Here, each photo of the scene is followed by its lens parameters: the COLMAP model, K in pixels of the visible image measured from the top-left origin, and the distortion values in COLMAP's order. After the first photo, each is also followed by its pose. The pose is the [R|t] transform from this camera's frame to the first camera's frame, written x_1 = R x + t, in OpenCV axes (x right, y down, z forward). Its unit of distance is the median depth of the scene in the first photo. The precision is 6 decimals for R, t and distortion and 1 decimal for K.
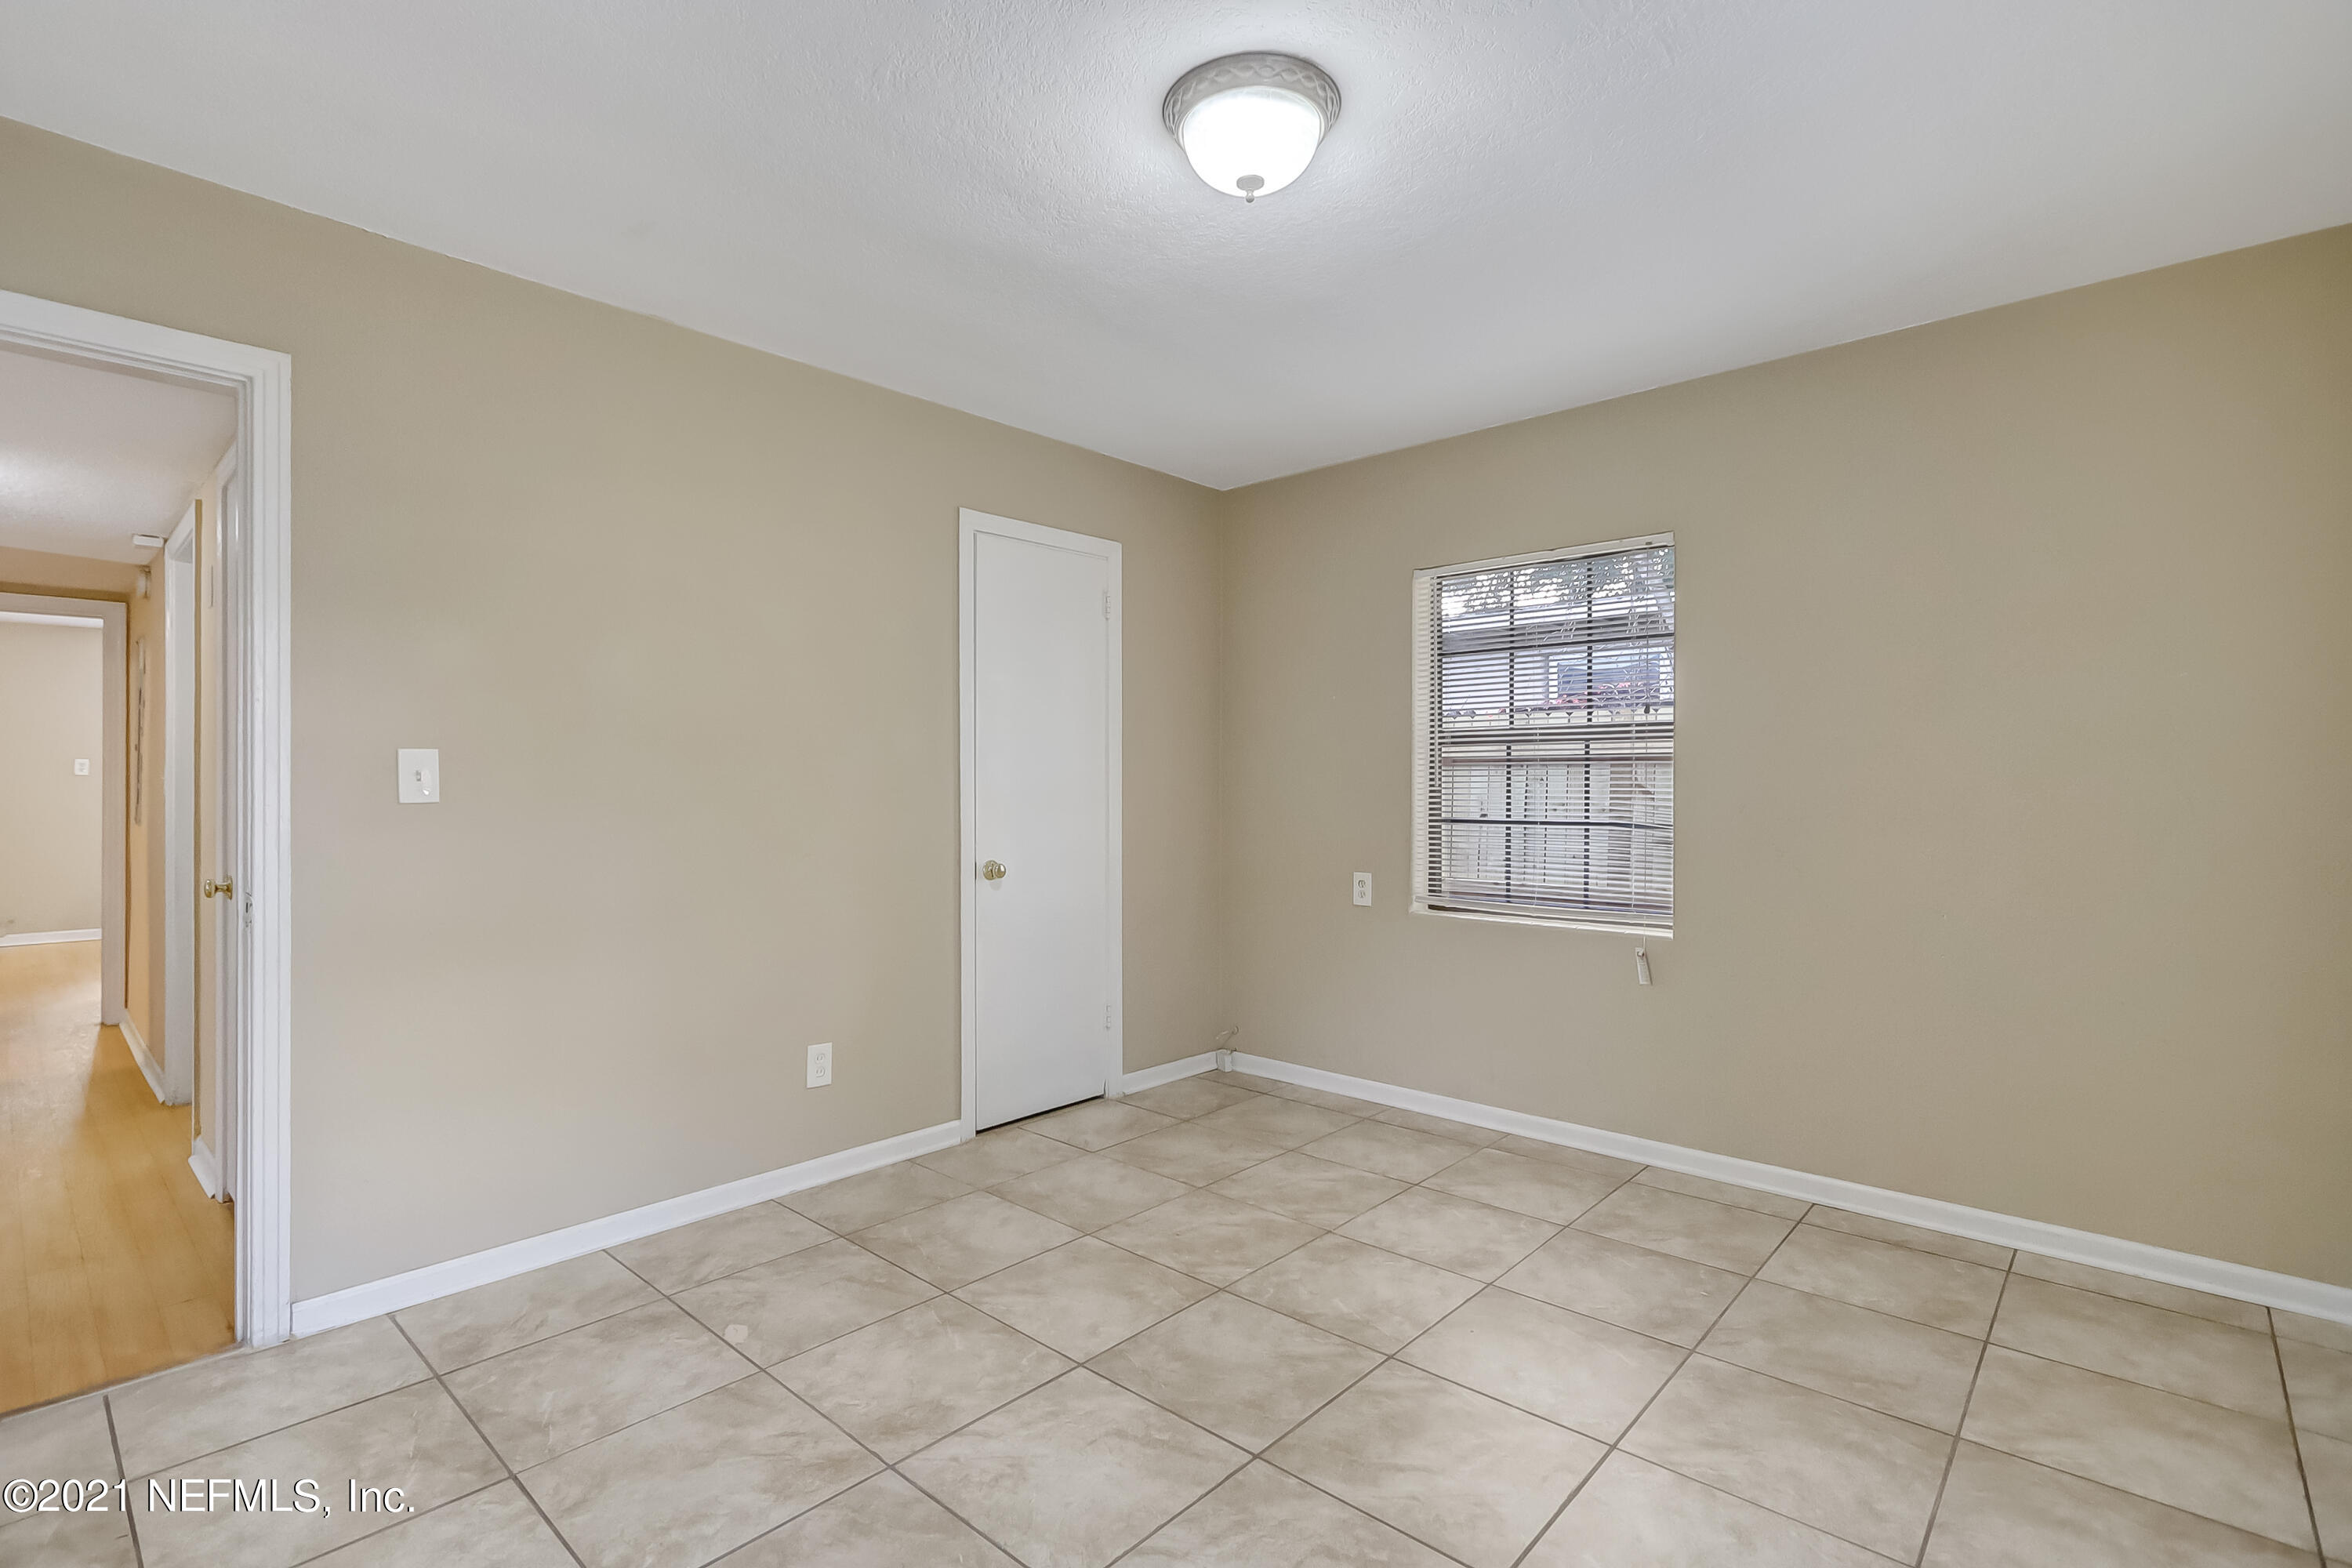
lens RADIAL K [[1102.0, 0, 1163.3], [0, 1102.0, 791.0], [0, 0, 1]] dist [-0.001245, 0.000540]
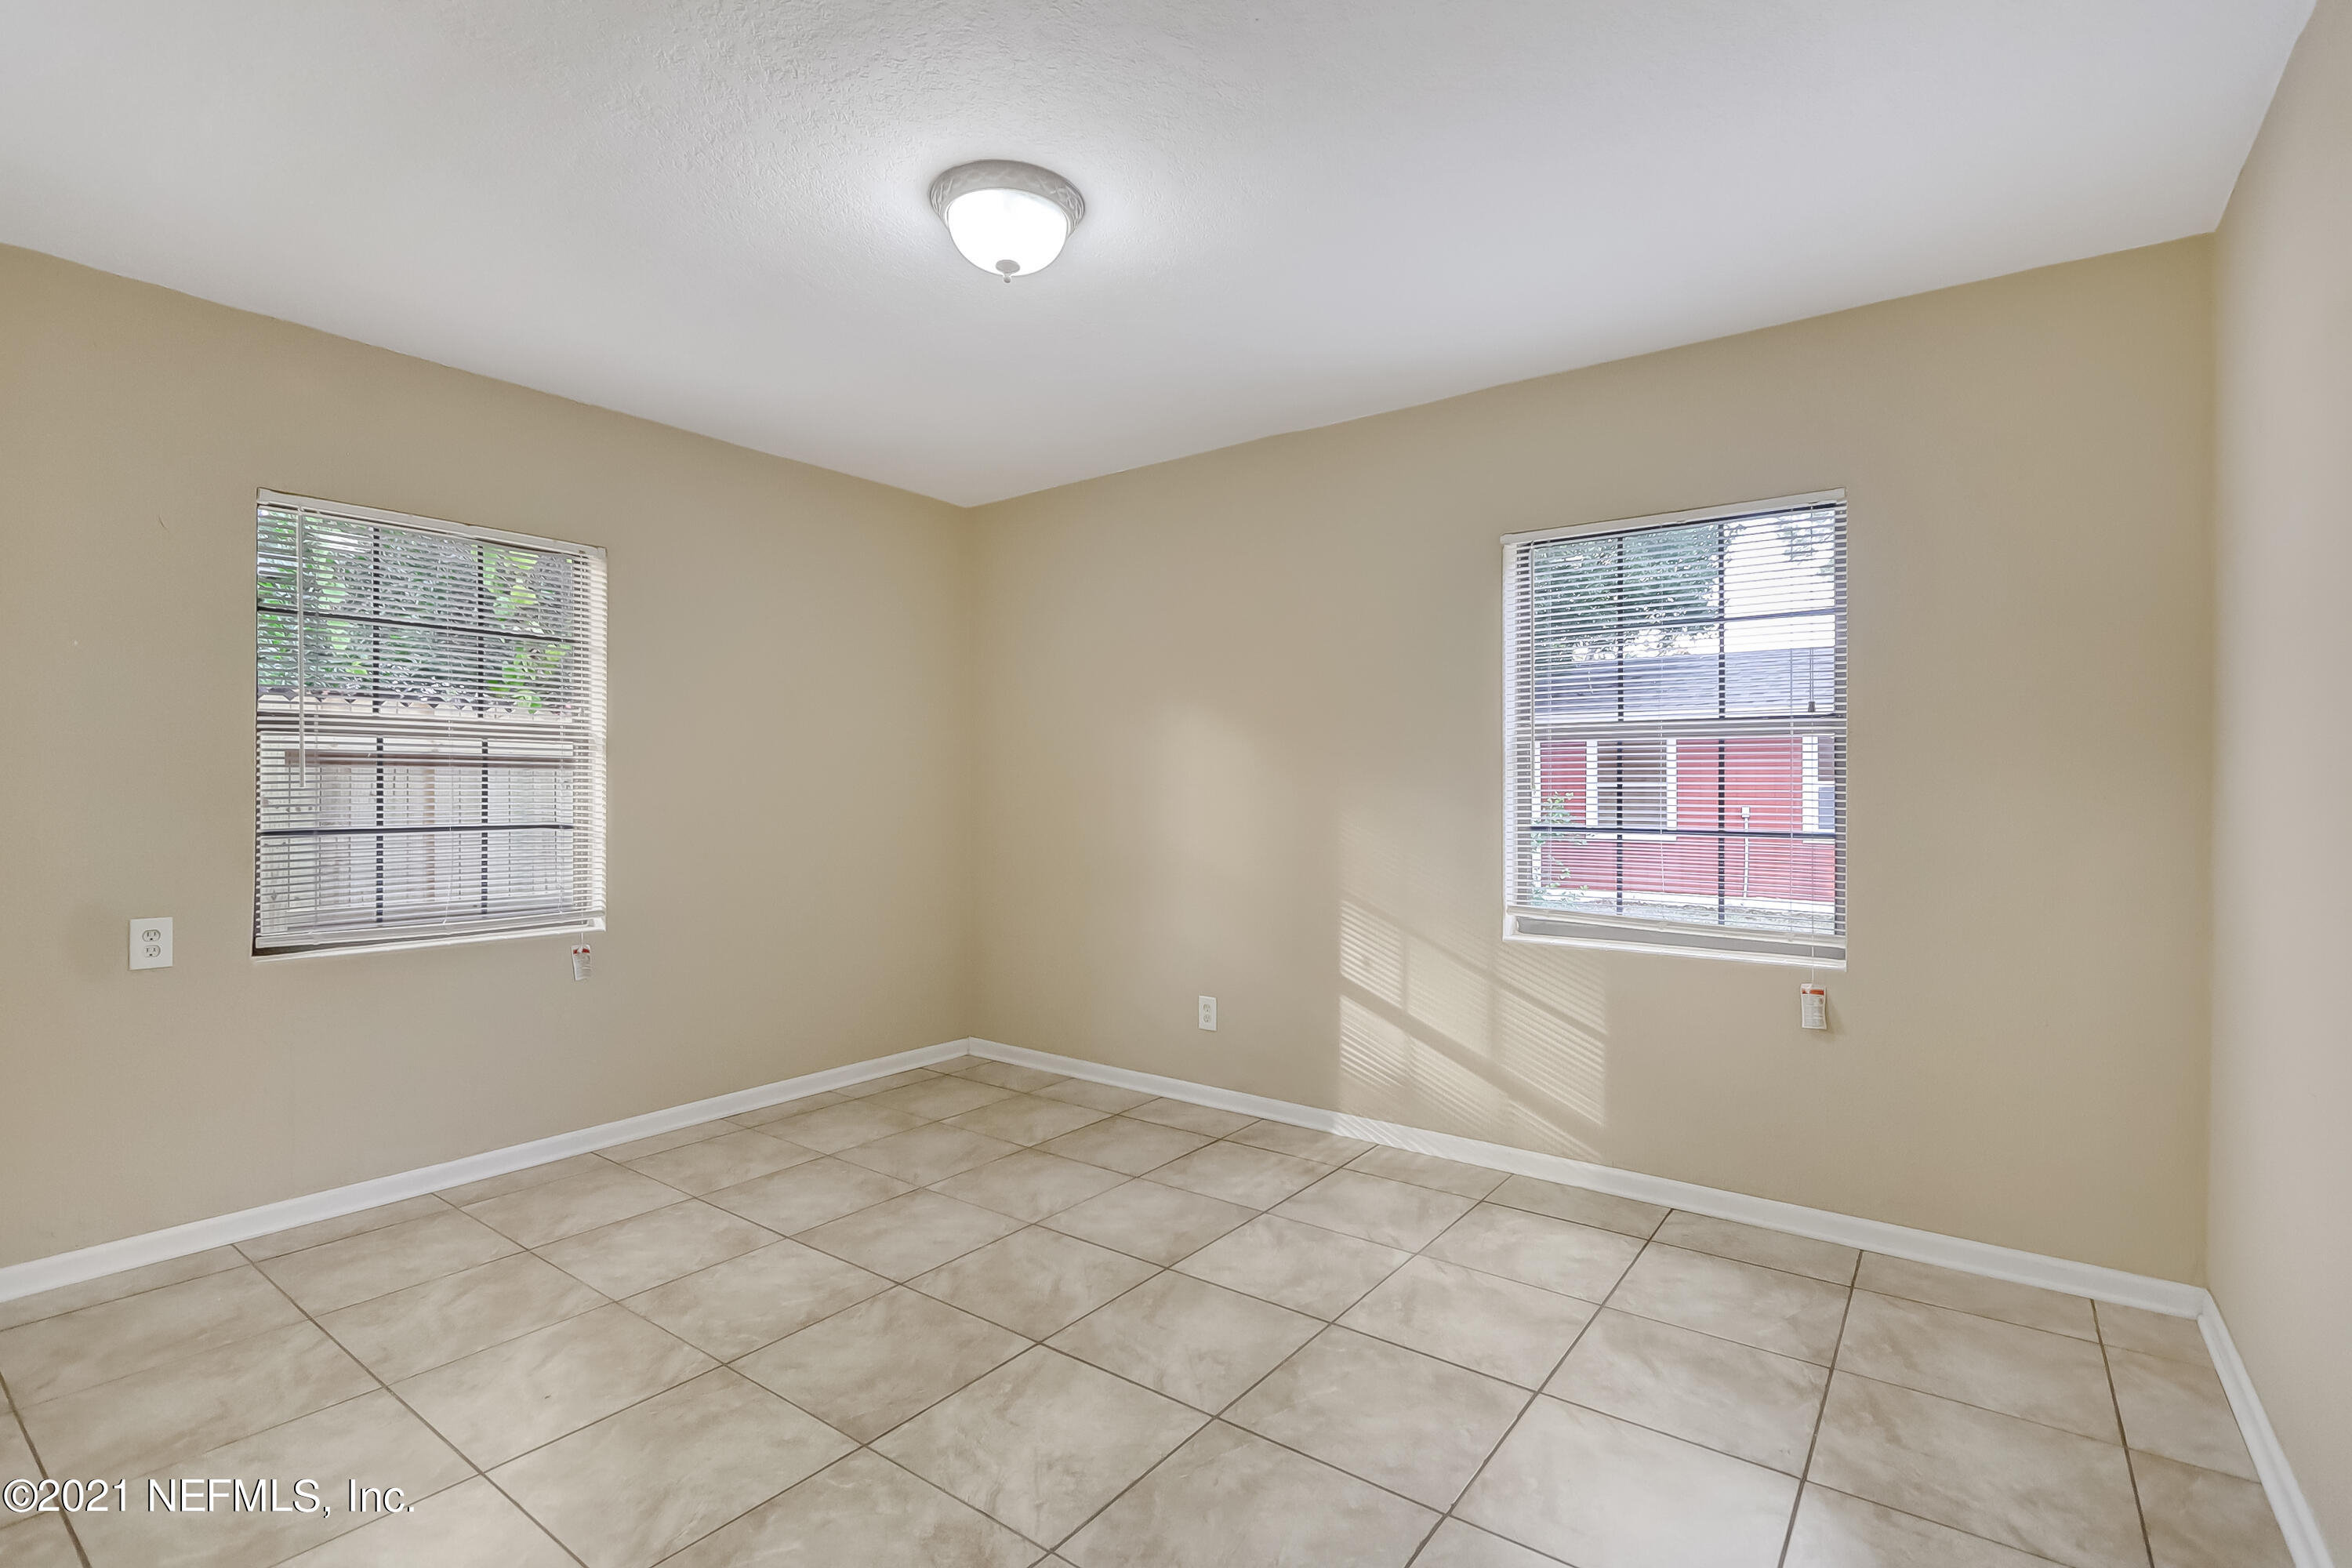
lens RADIAL K [[1102.0, 0, 1163.3], [0, 1102.0, 791.0], [0, 0, 1]] dist [-0.001245, 0.000540]
pose [[-0.103708, -0.002127, 0.994606, -0.752030], [0.003054, 0.999992, 0.002457, -0.002214], [-0.994603, 0.003293, -0.103701, 0.658495]]
